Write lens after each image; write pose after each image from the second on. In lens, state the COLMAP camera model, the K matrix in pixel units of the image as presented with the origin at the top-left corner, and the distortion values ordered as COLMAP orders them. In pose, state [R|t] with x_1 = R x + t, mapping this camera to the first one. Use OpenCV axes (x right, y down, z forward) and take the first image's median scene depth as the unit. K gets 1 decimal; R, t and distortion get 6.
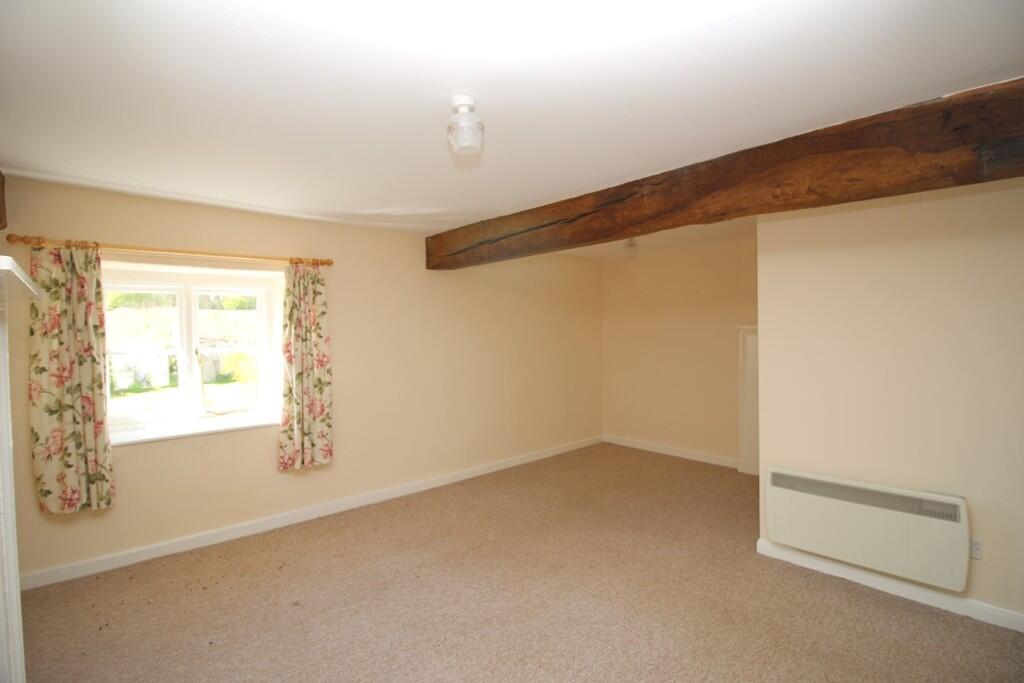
lens RADIAL K [[481.2, 0, 512.0], [0, 481.2, 341.5], [0, 0, 1]] dist [-0.000202, -0.010464]
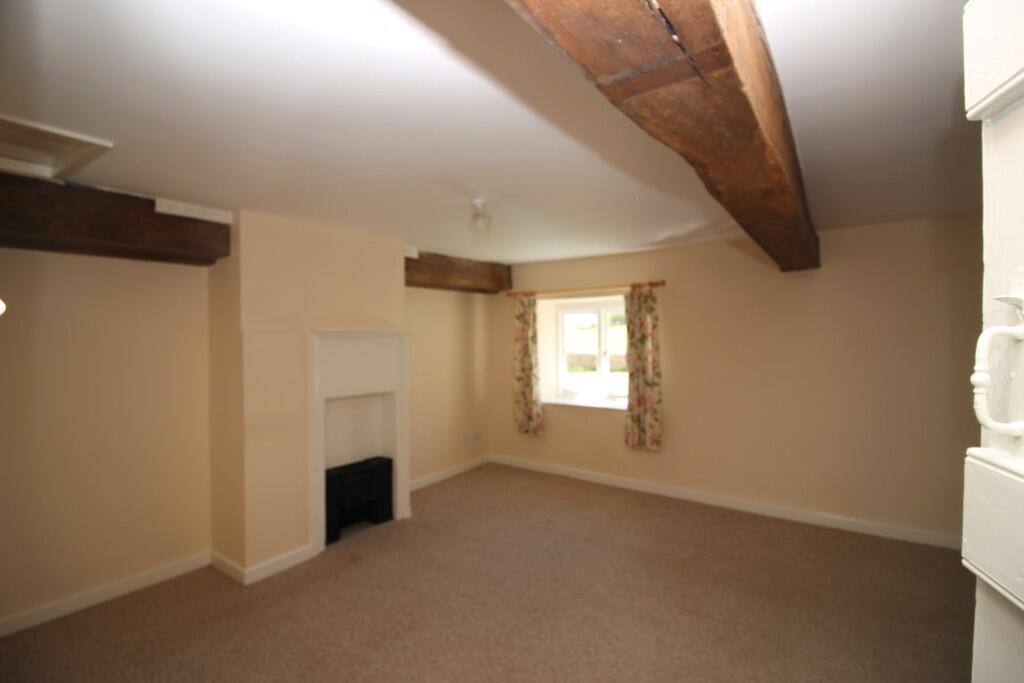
lens RADIAL K [[481.2, 0, 512.0], [0, 481.2, 341.5], [0, 0, 1]] dist [-0.000202, -0.010464]
pose [[0.206164, 0.042335, -0.977601, 0.760157], [-0.001915, 0.999079, 0.042861, -0.075472], [0.978516, -0.006965, 0.206055, 0.426689]]
